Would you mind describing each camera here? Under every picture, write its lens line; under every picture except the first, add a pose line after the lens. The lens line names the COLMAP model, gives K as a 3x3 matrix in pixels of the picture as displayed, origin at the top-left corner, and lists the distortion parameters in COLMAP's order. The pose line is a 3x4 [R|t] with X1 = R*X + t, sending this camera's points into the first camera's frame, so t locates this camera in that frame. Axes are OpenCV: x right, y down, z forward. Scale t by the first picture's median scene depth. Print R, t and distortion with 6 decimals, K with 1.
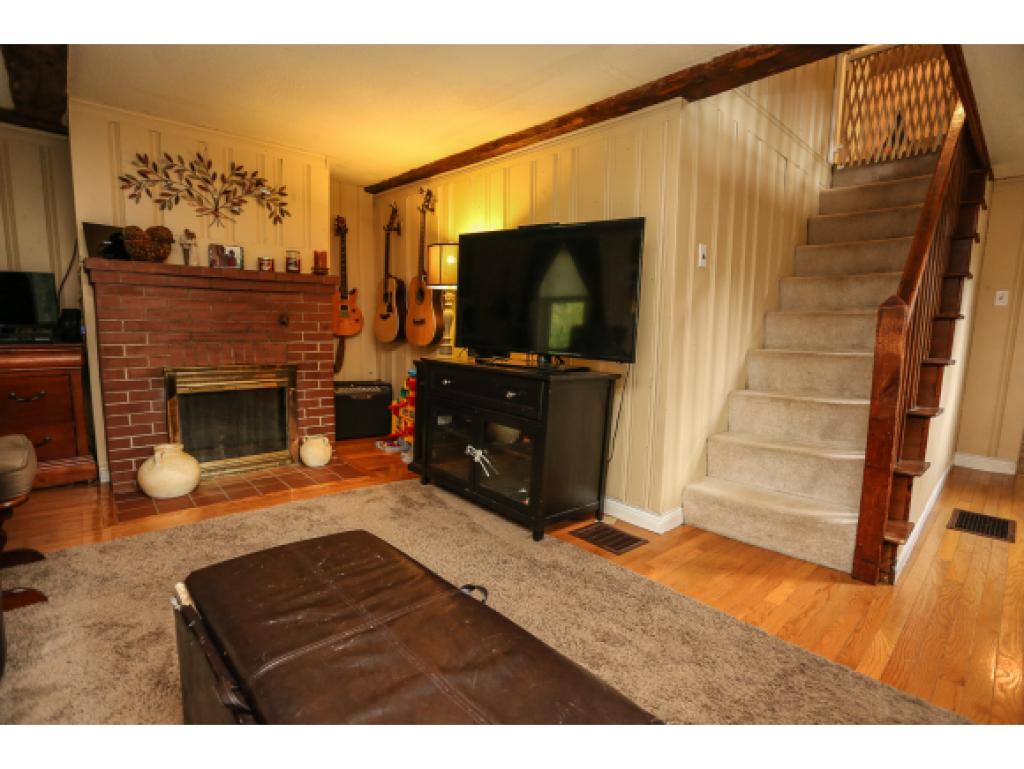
lens RADIAL K [[494.6, 0, 515.0], [0, 494.6, 388.5], [0, 0, 1]] dist [-0.063083, 0.028585]
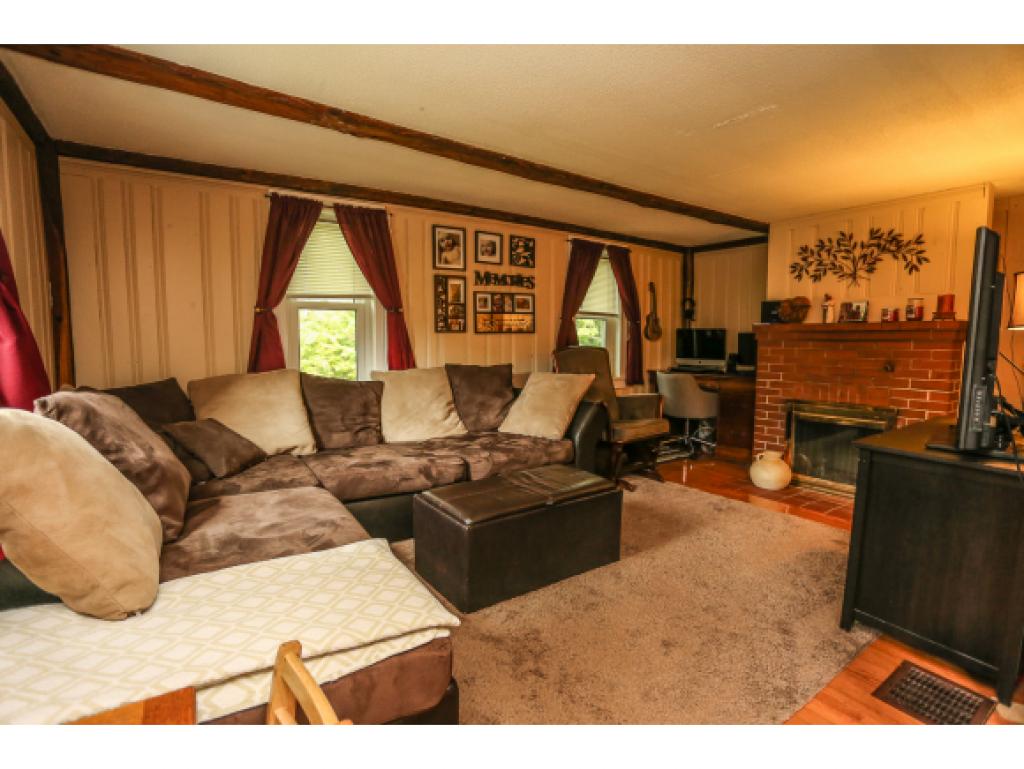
lens RADIAL K [[494.6, 0, 515.0], [0, 494.6, 388.5], [0, 0, 1]] dist [-0.063083, 0.028585]
pose [[-0.102758, 0.072224, -0.992081, 0.664068], [-0.129063, 0.987962, 0.085292, -0.081255], [0.986298, 0.136805, -0.092199, 0.320141]]
